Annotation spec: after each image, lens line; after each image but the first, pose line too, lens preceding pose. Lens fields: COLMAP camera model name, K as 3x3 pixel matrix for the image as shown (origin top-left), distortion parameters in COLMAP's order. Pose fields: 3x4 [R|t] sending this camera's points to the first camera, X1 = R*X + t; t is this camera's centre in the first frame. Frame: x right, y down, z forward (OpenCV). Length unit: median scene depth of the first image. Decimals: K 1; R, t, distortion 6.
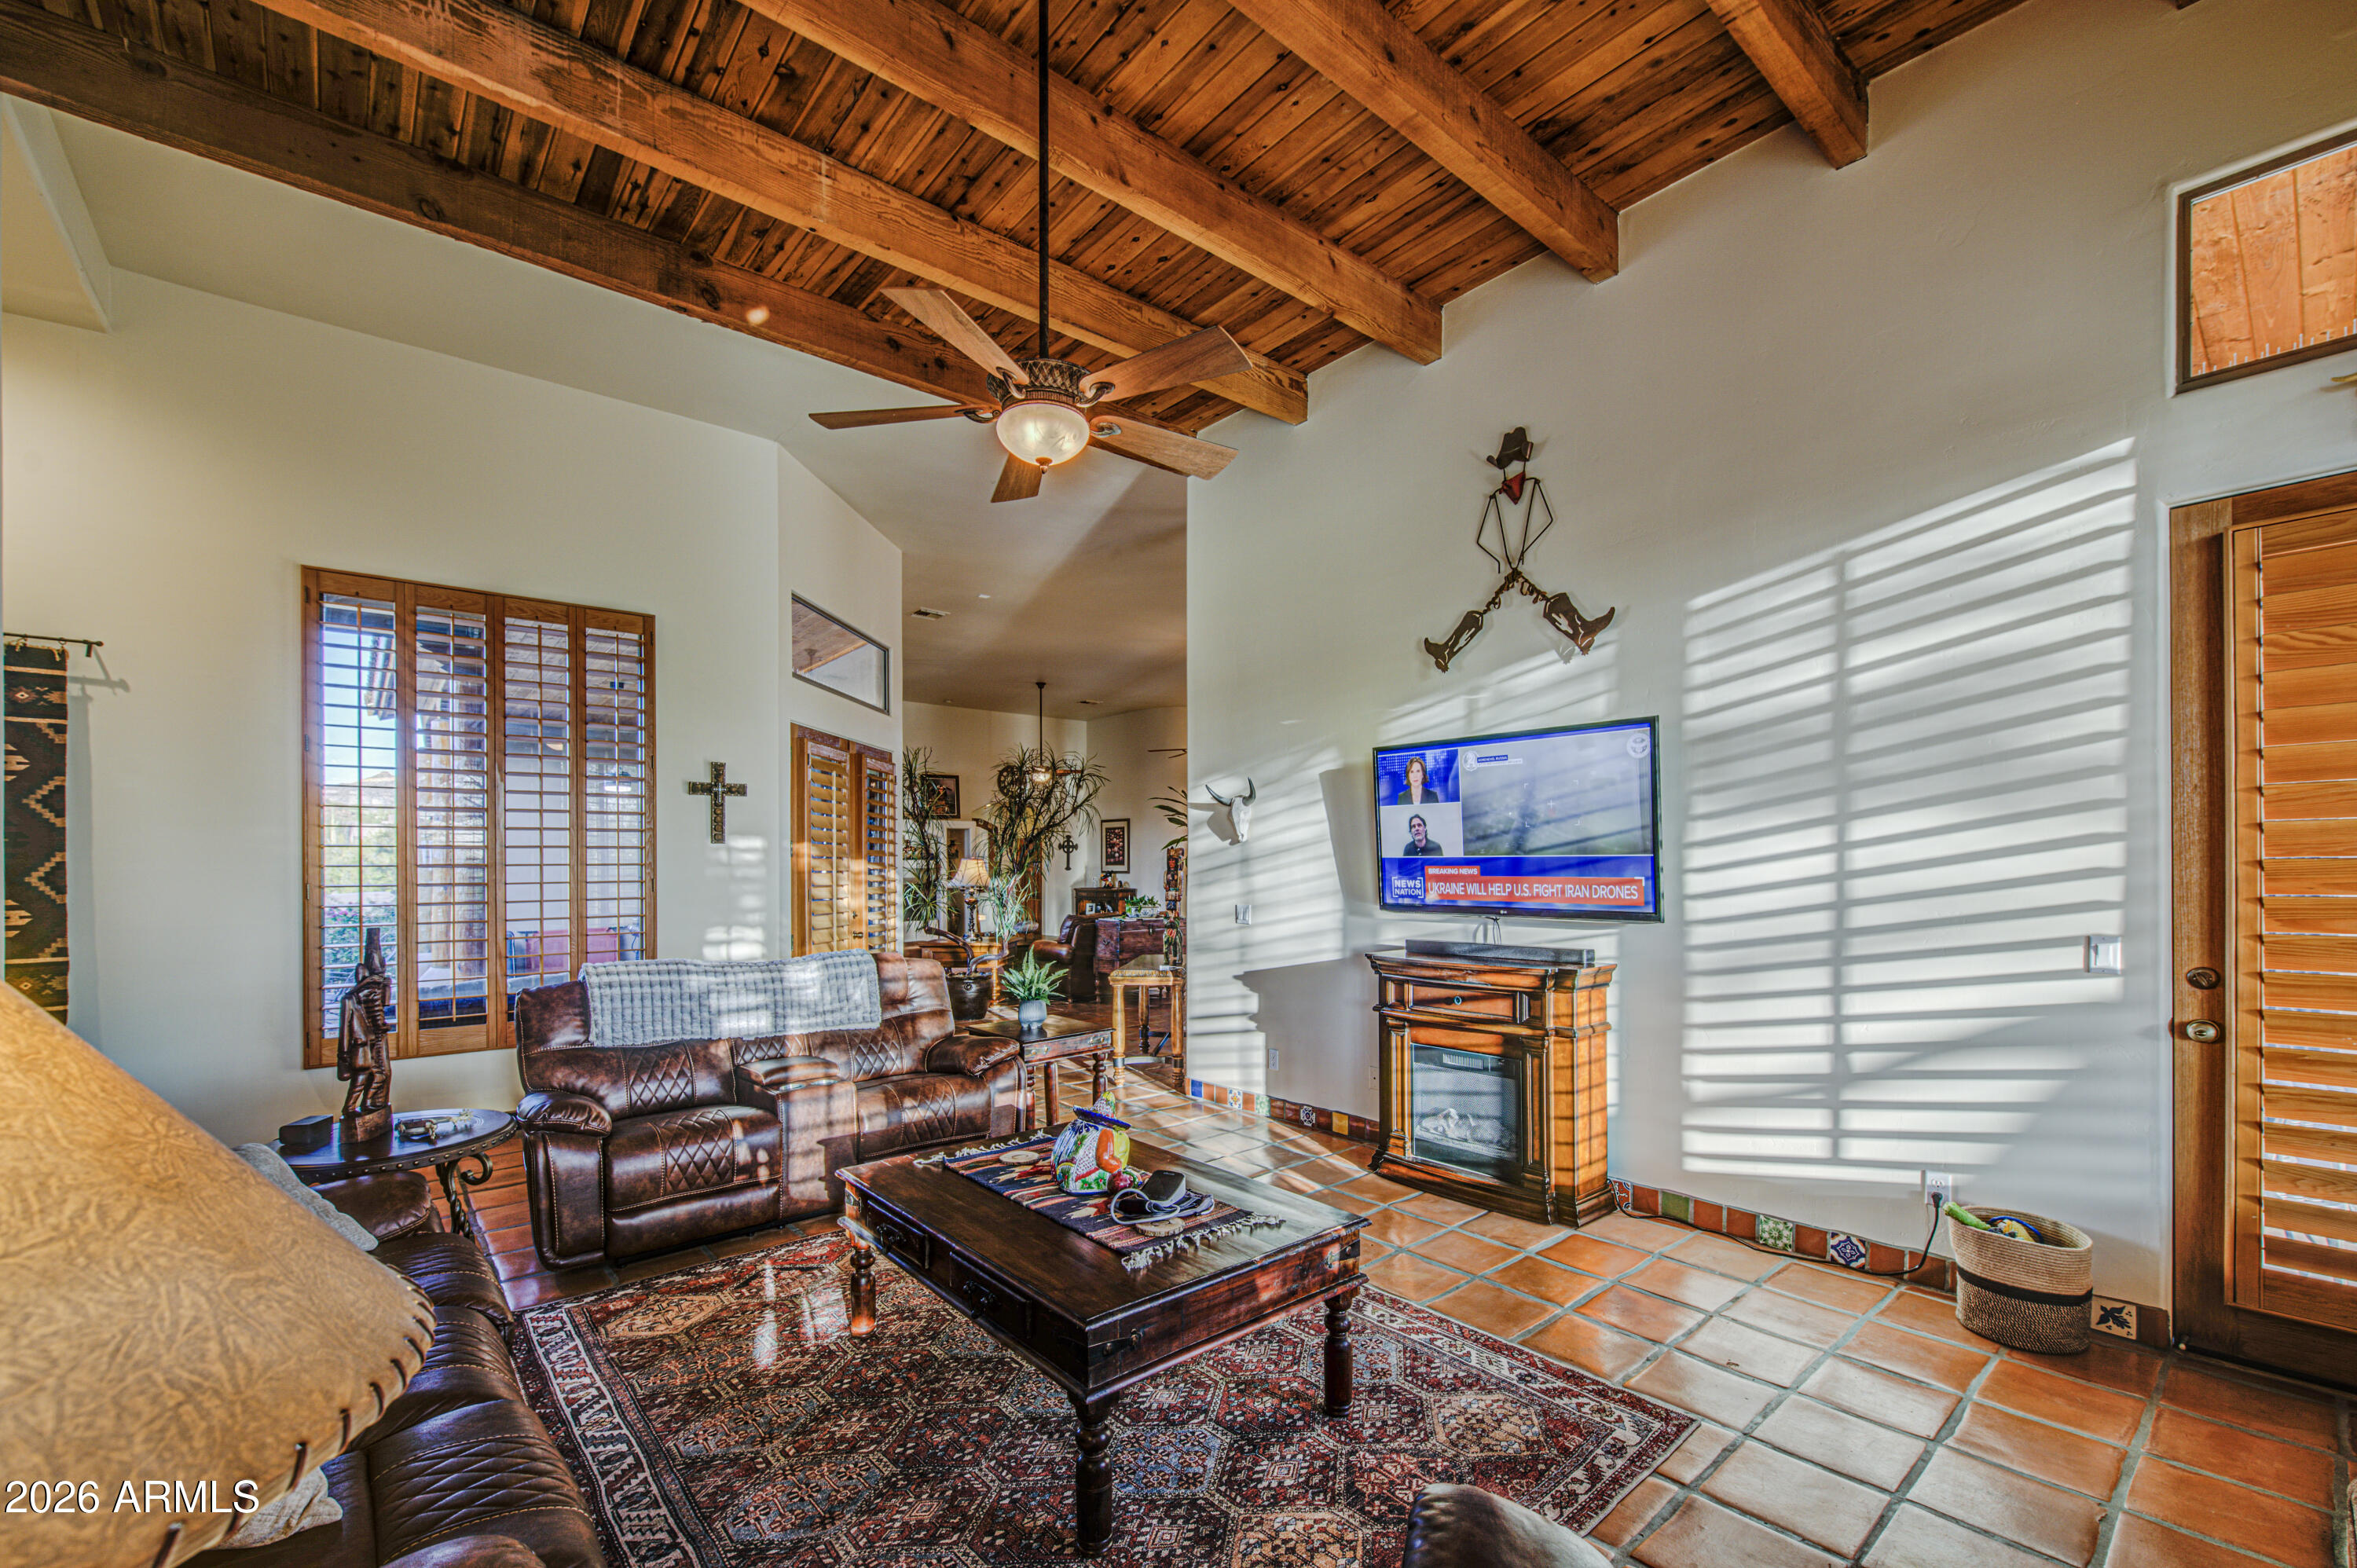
lens RADIAL K [[985.0, 0, 1180.2], [0, 985.0, 866.2], [0, 0, 1]] dist [0.000781, 0.000046]
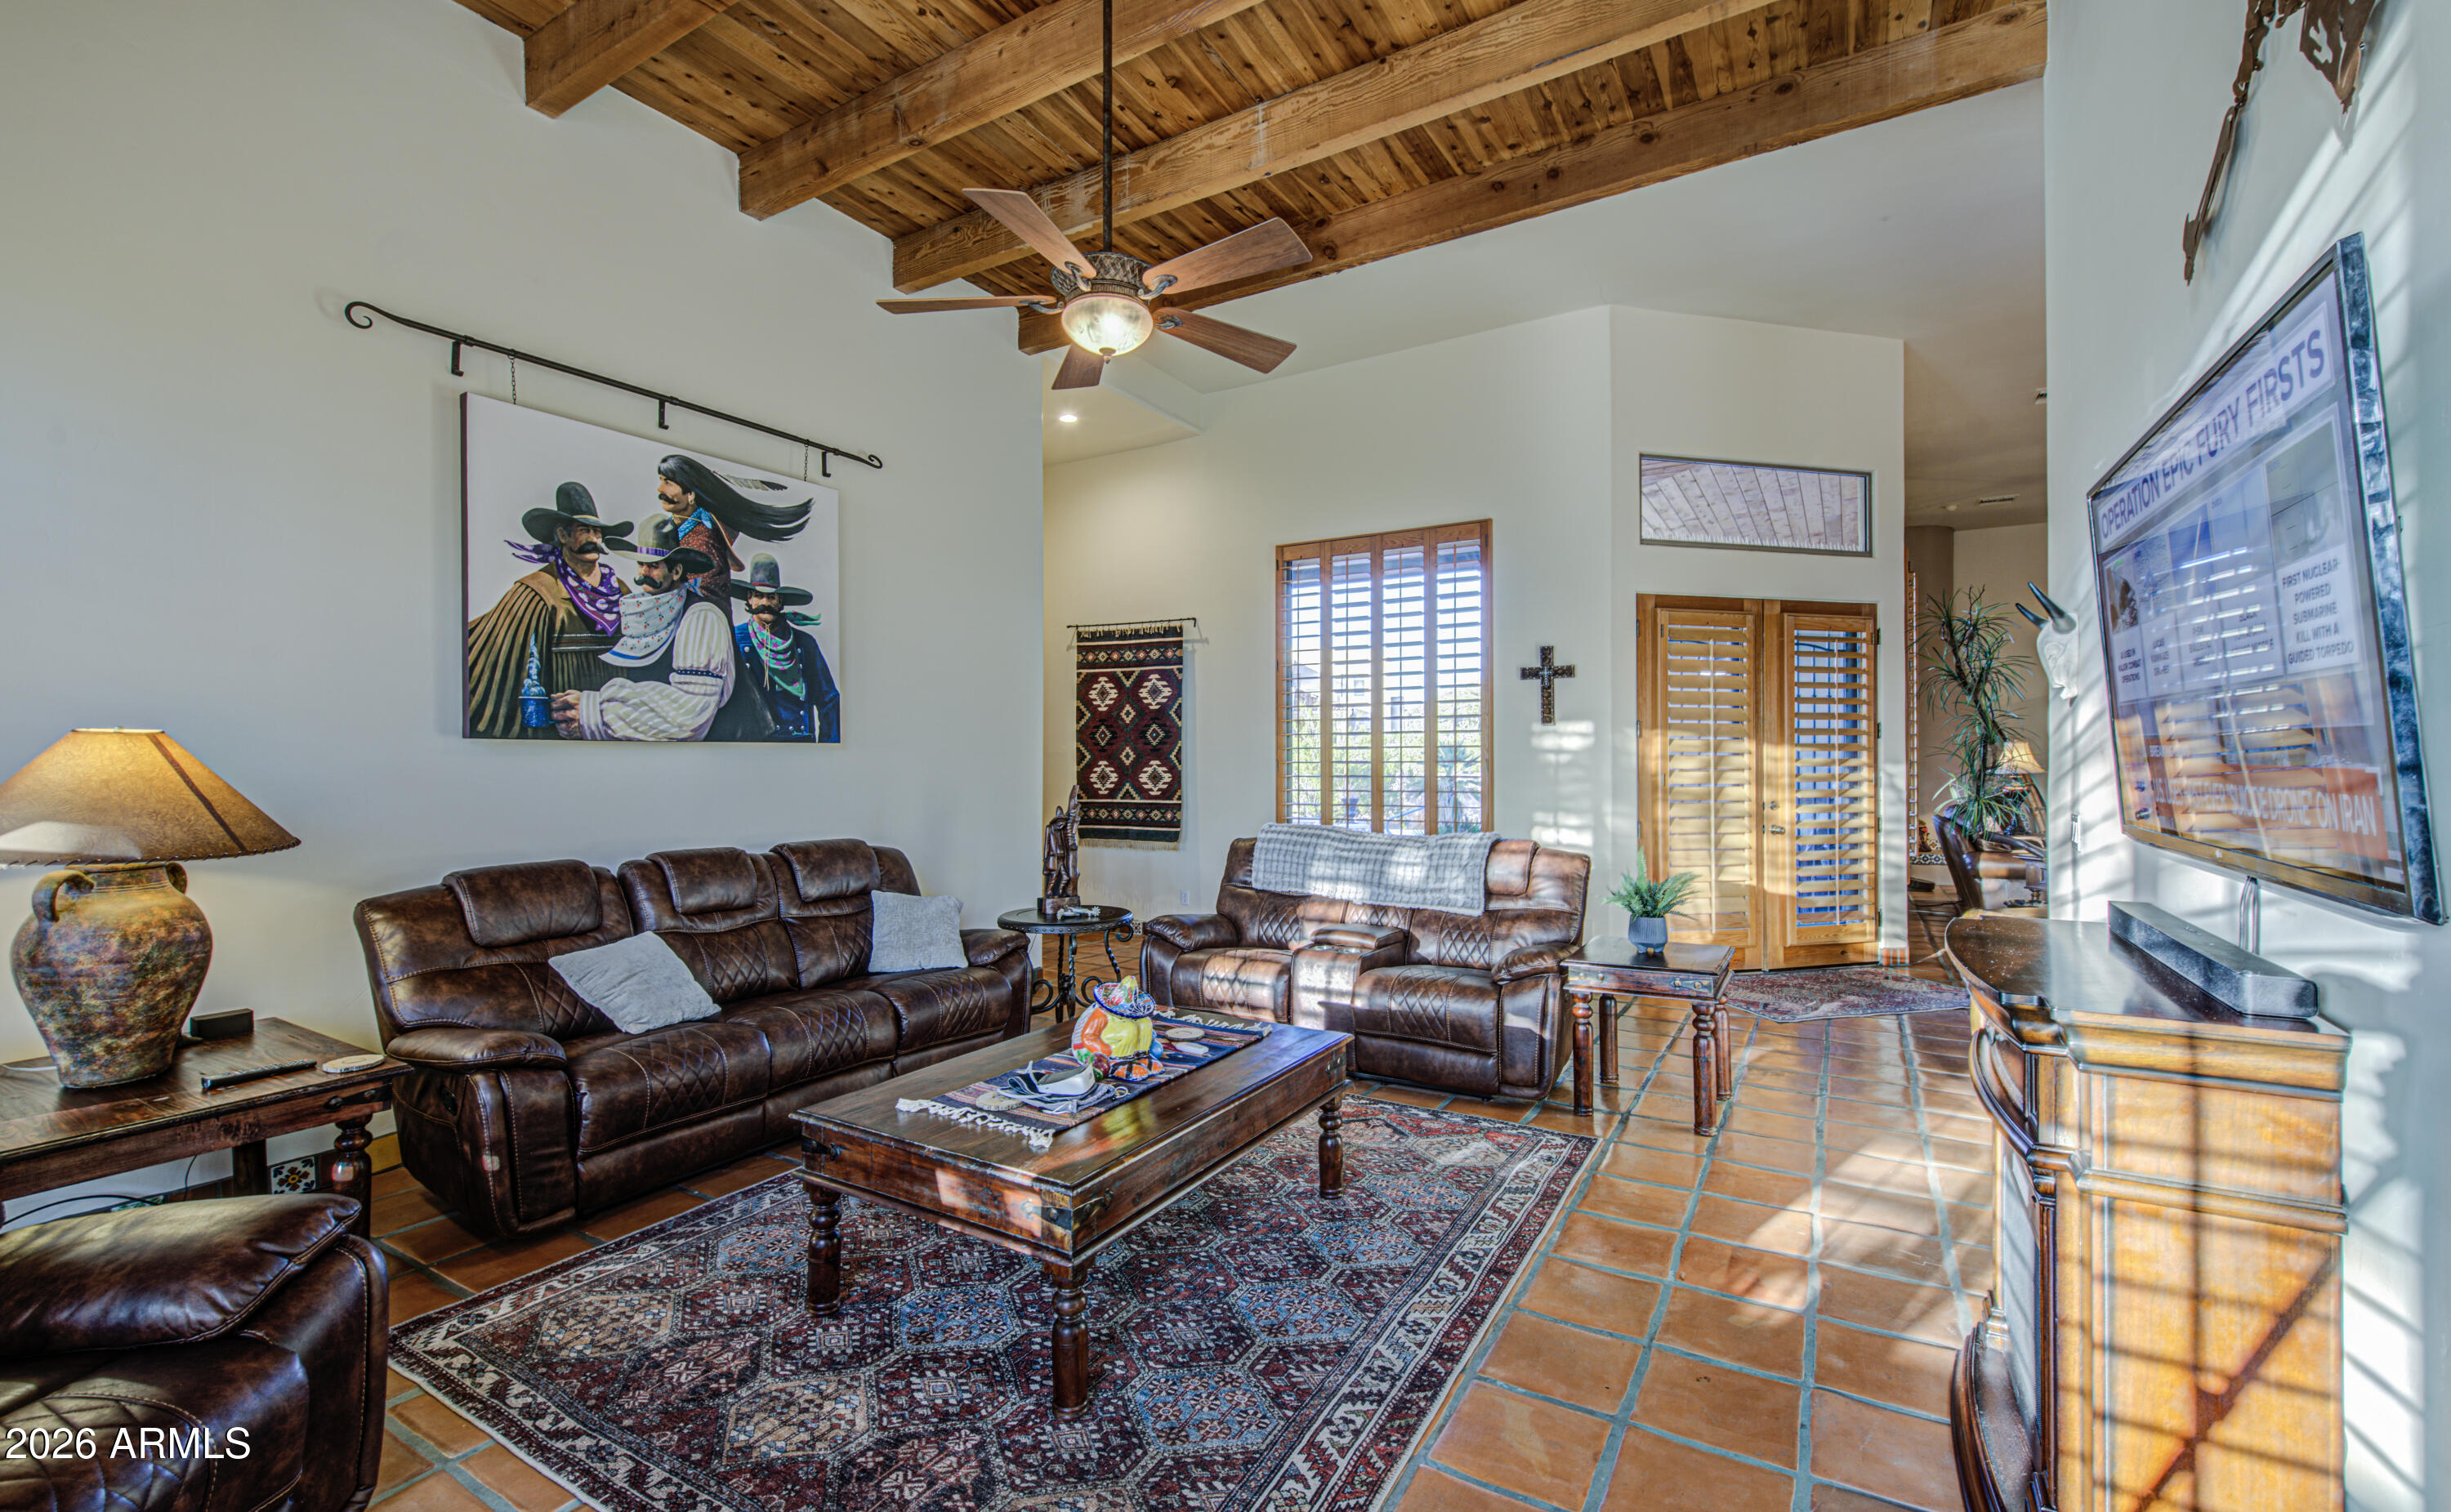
lens RADIAL K [[997.7, 0, 1225.5], [0, 997.7, 756.0], [0, 0, 1]] dist [-0.033309, -0.000058]
pose [[0.317317, 0.003560, -0.948313, 0.559573], [0.000559, 0.999992, 0.003941, 0.005383], [0.948319, -0.001781, 0.317312, 0.504986]]
